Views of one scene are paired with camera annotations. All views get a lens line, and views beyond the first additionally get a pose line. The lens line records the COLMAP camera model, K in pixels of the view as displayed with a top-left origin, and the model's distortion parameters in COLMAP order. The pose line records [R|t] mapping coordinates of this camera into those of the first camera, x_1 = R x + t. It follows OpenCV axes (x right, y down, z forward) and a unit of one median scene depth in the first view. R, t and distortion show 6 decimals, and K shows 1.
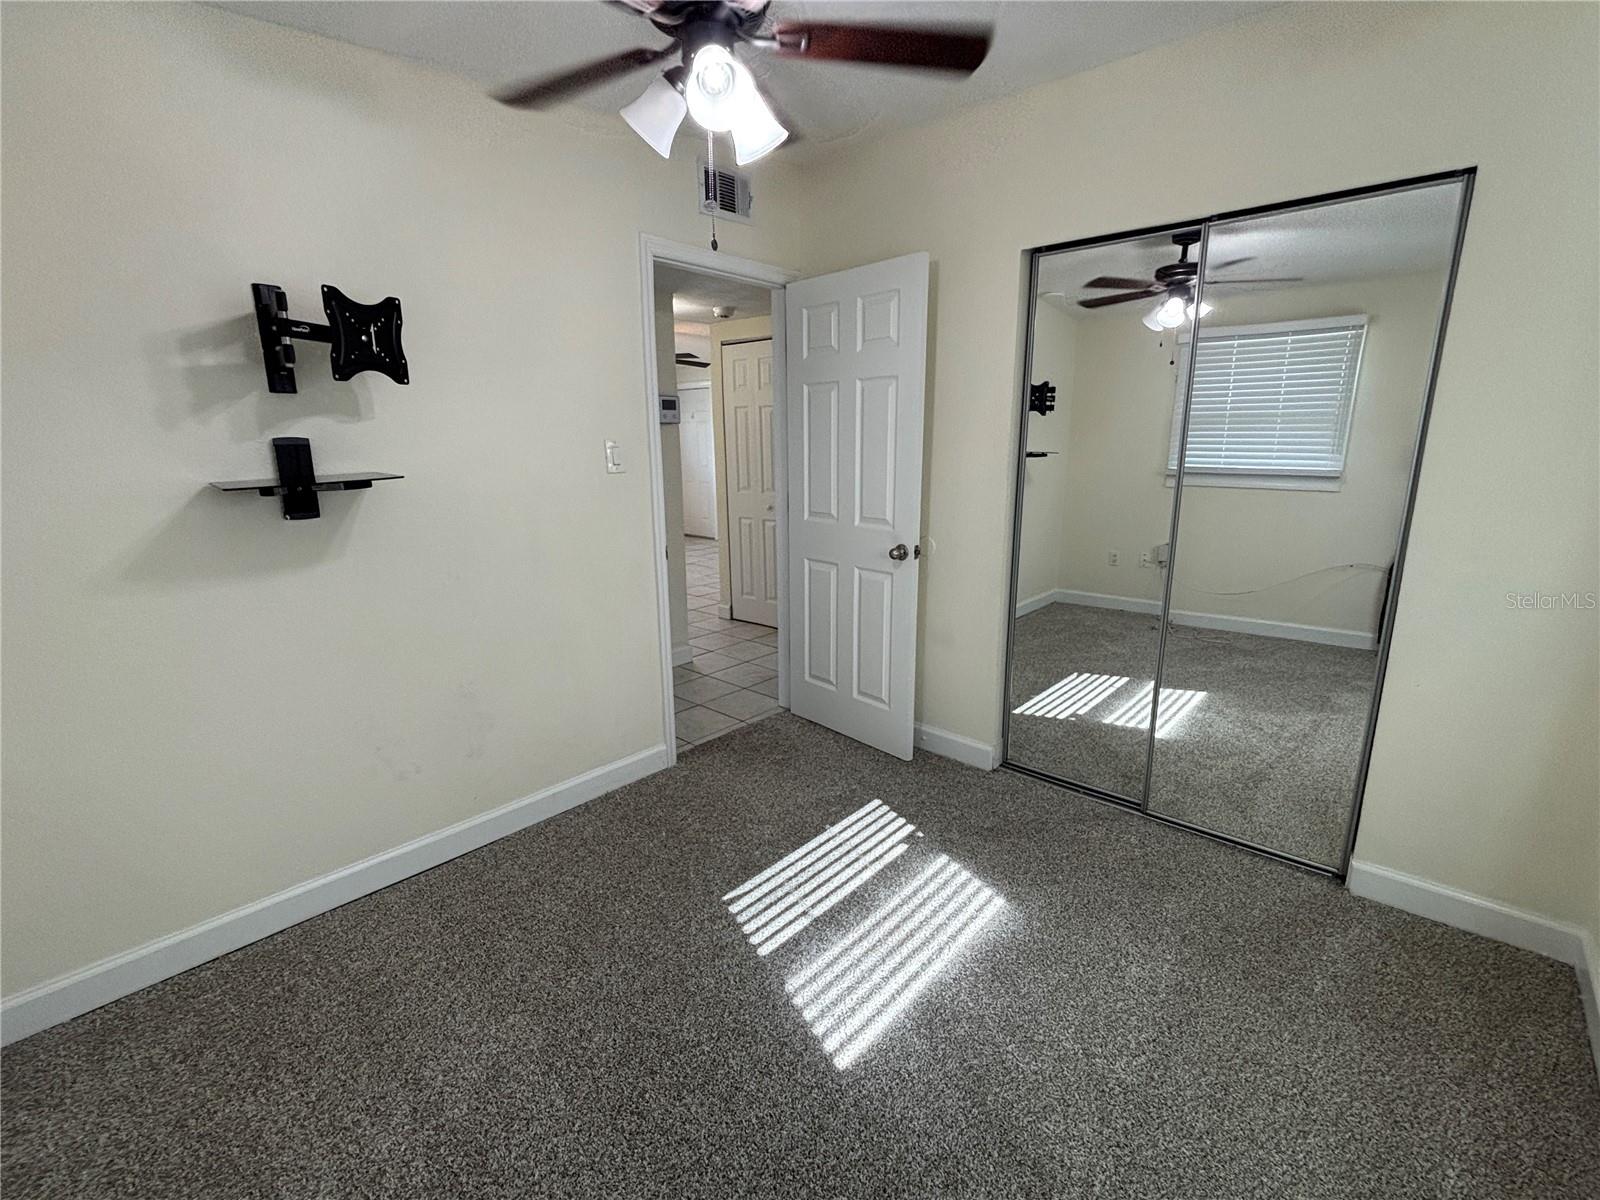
lens RADIAL K [[704.6, 0, 808.9], [0, 704.6, 593.4], [0, 0, 1]] dist [0.004432, -0.001256]
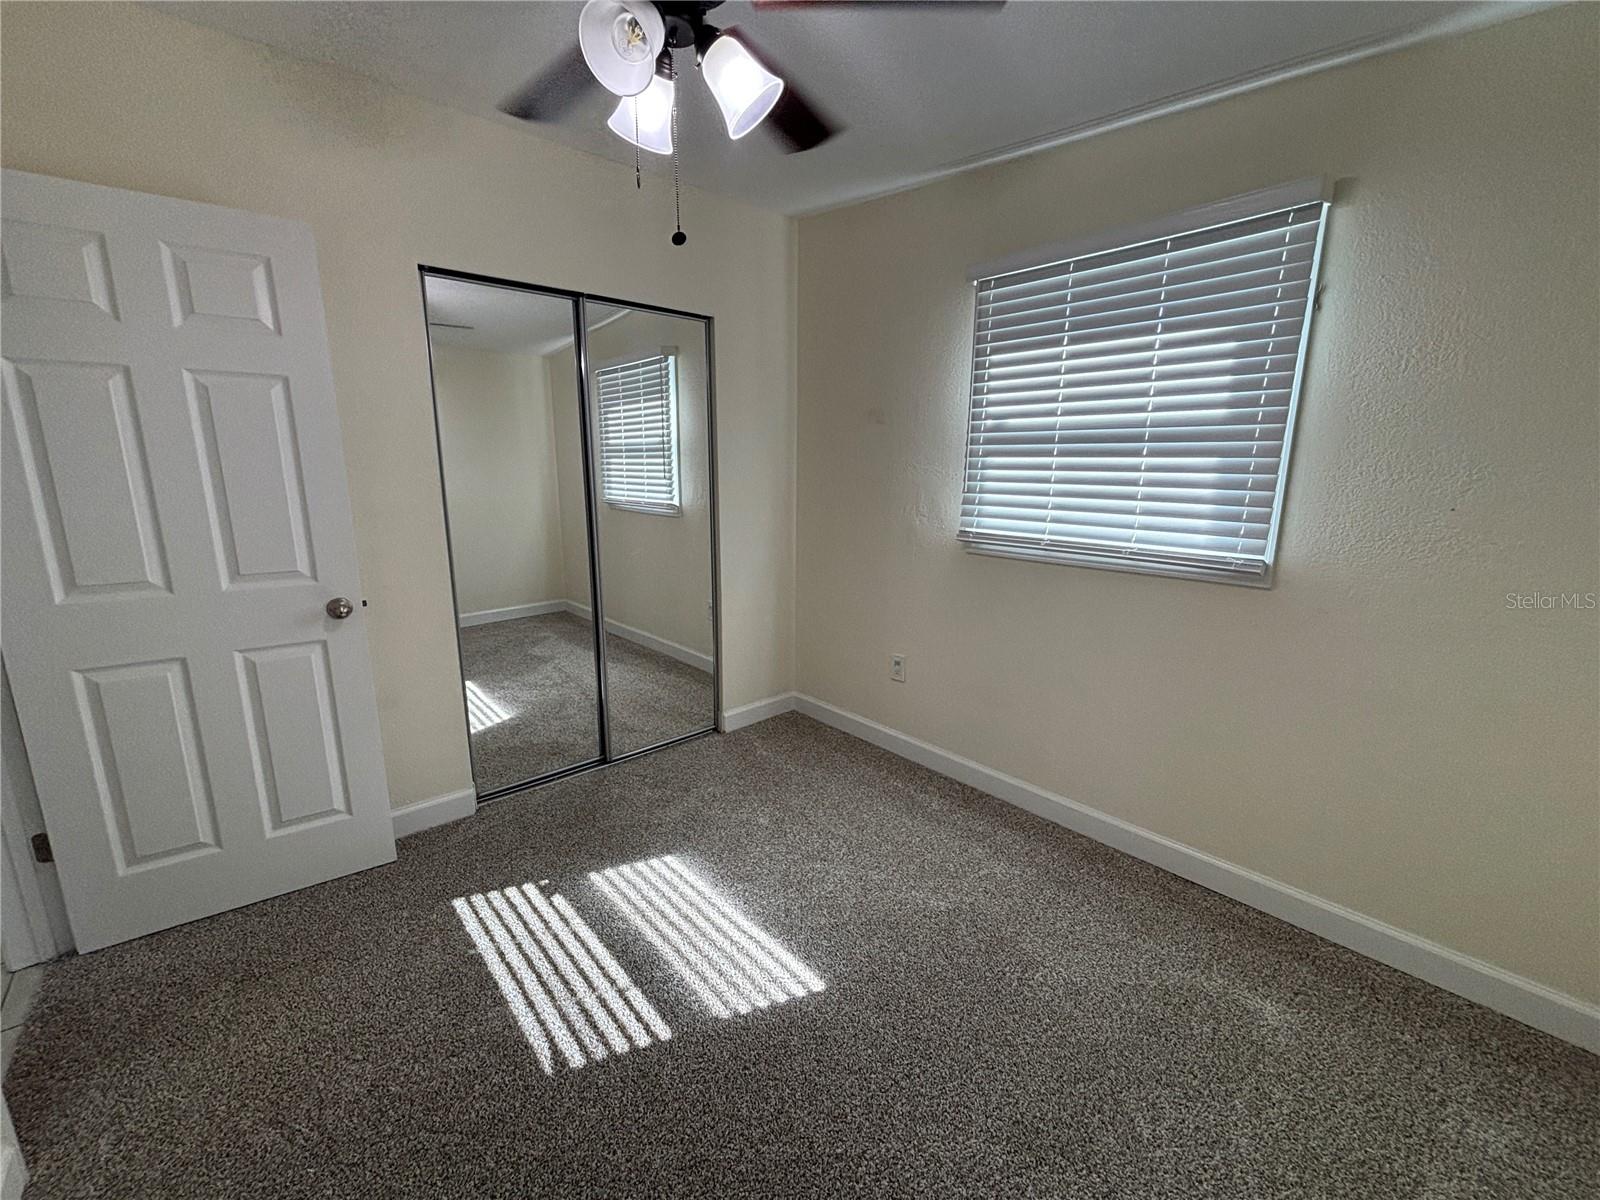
lens RADIAL K [[642.8, 0, 800.6], [0, 642.8, 592.3], [0, 0, 1]] dist [0.001352, -0.002539]
pose [[0.117780, -0.192522, 0.974199, -0.651856], [0.201598, 0.965234, 0.166377, -0.121416], [-0.972361, 0.176800, 0.152497, 0.540648]]
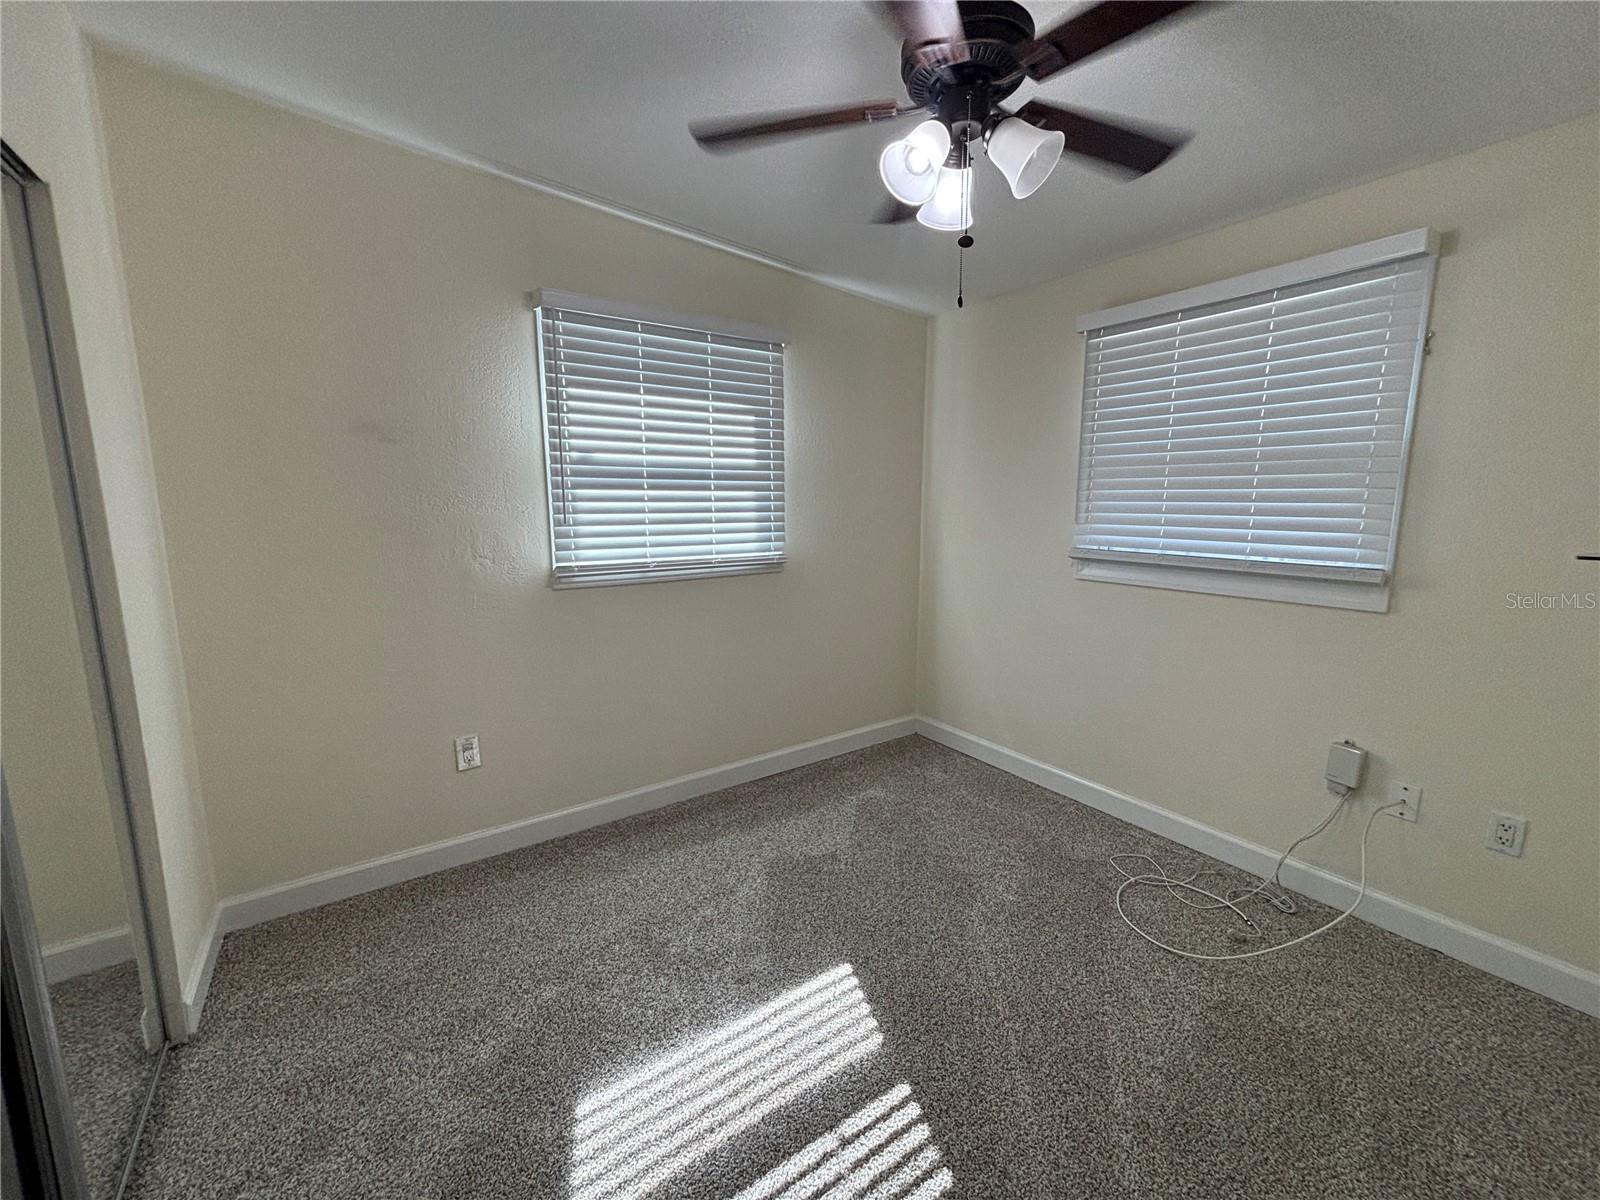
lens RADIAL K [[642.8, 0, 791.9], [0, 642.8, 597.2], [0, 0, 1]] dist [0.001352, -0.002539]
pose [[-0.967800, -0.033659, 0.249460, -0.096125], [0.057113, 0.935812, 0.347842, -0.293491], [-0.245156, 0.350889, -0.903756, 1.357882]]
